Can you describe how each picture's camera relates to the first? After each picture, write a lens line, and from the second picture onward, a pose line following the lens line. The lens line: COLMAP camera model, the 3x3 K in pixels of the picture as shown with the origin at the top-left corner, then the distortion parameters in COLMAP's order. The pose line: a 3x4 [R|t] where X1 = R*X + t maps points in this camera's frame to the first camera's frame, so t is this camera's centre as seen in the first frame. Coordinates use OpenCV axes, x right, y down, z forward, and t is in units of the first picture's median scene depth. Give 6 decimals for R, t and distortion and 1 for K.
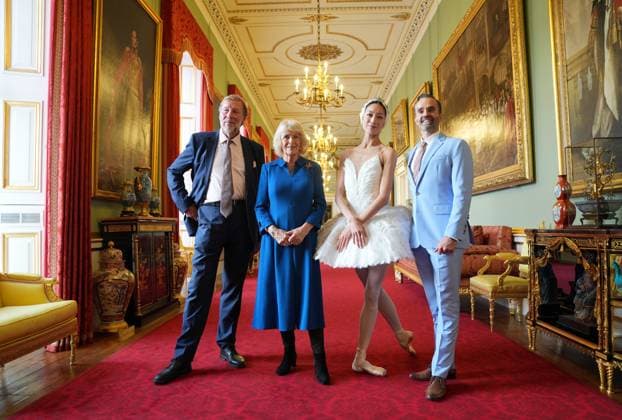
lens RADIAL K [[434.8, 0, 311.0], [0, 434.8, 210.0], [0, 0, 1]] dist [-0.122311, 0.088322]
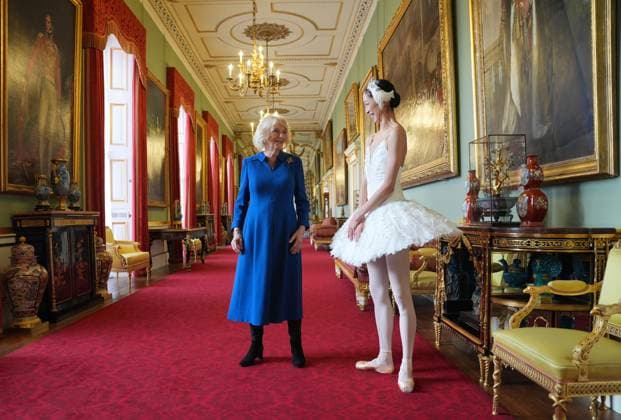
lens RADIAL K [[468.0, 0, 282.0], [0, 468.0, 221.9], [0, 0, 1]] dist [-0.131593, 0.099909]
pose [[0.999842, 0.000301, 0.017799, 0.100028], [-0.001166, 0.998817, 0.048606, -0.010723], [-0.017763, -0.048619, 0.998659, -0.050489]]
